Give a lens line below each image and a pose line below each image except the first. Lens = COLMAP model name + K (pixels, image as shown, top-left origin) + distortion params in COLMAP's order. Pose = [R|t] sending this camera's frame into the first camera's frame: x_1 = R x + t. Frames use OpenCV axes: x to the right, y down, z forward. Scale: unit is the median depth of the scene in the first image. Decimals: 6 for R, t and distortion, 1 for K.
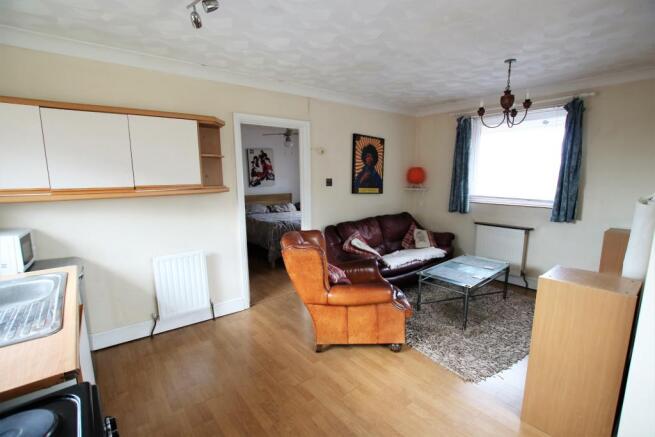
lens RADIAL K [[306.9, 0, 327.5], [0, 306.9, 221.6], [0, 0, 1]] dist [0.000254, 0.000028]
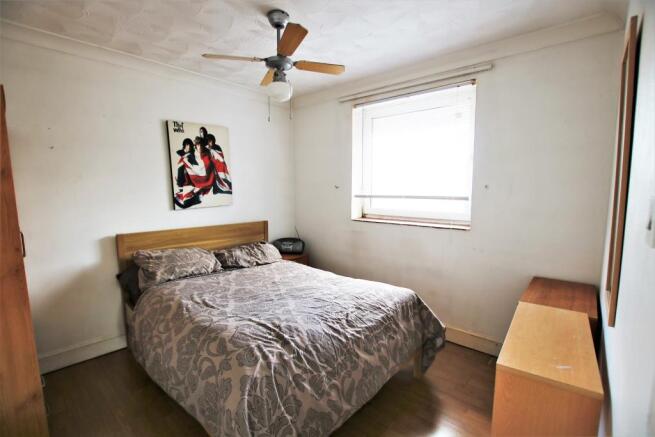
lens RADIAL K [[306.9, 0, 327.7], [0, 306.9, 218.9], [0, 0, 1]] dist [0.000254, 0.000028]
pose [[0.985470, -0.011787, 0.169442, -0.113011], [0.021191, 0.998327, -0.053800, -0.071841], [-0.168525, 0.056609, 0.984071, 0.539725]]
